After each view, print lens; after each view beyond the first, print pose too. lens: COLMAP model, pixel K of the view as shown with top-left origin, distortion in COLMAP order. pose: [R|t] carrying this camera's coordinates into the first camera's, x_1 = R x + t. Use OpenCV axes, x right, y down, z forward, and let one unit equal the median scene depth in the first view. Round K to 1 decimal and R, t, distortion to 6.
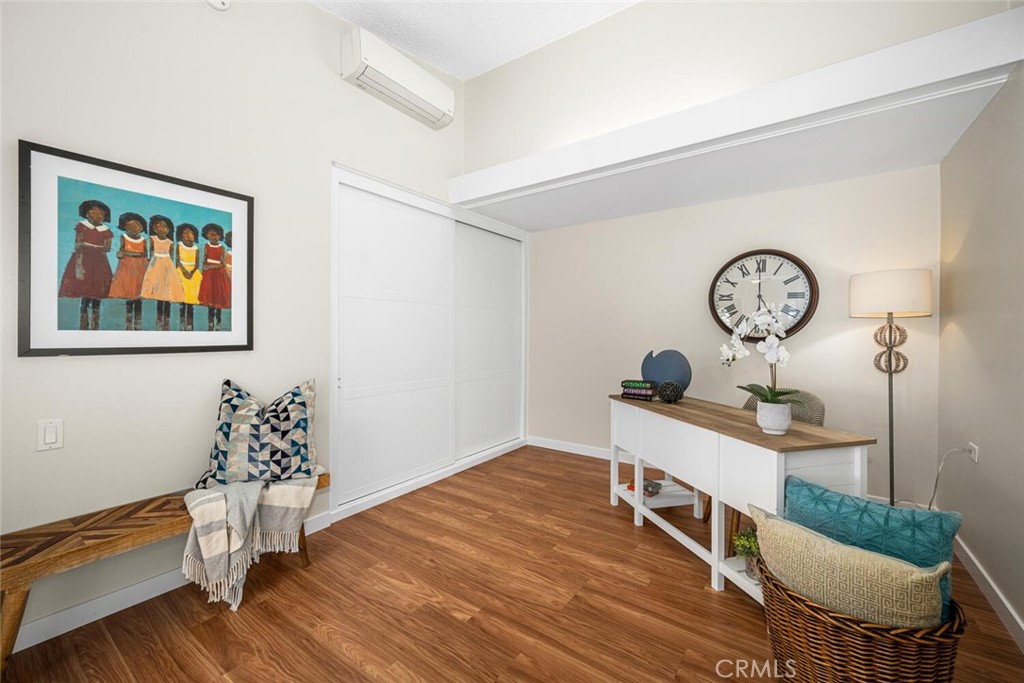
lens RADIAL K [[408.1, 0, 511.8], [0, 408.1, 337.6], [0, 0, 1]] dist [0.000764, 0.000450]
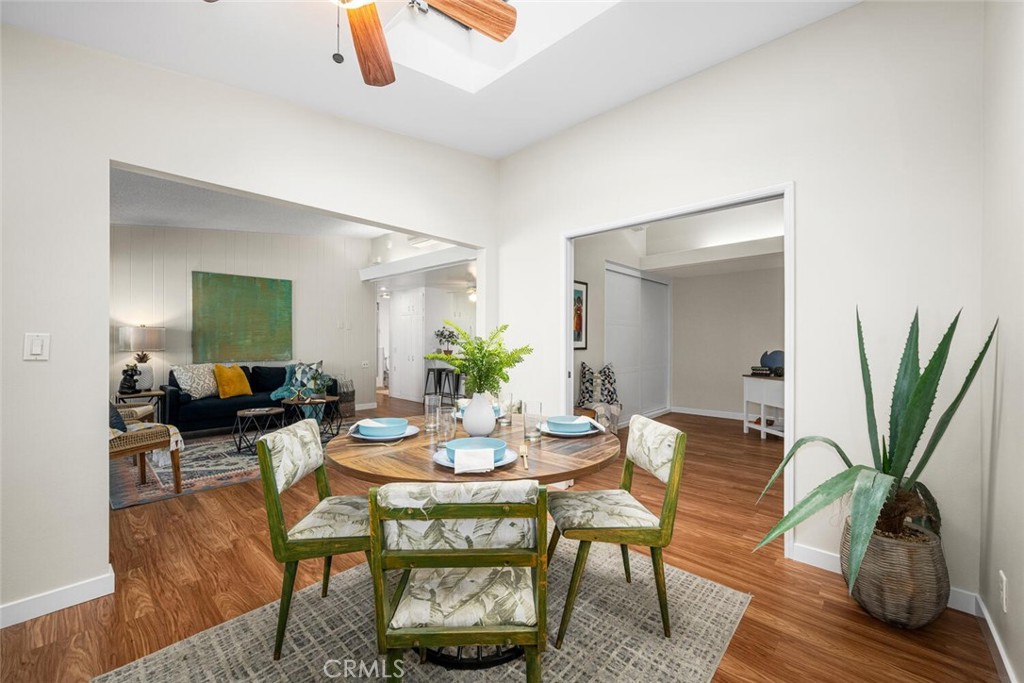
lens RADIAL K [[408.1, 0, 511.8], [0, 408.1, 337.6], [0, 0, 1]] dist [0.000764, 0.000450]
pose [[0.992564, 0.000241, -0.121725, -0.803851], [-0.002702, 0.999795, -0.020054, 0.011454], [0.121695, 0.020234, 0.992361, -1.374963]]
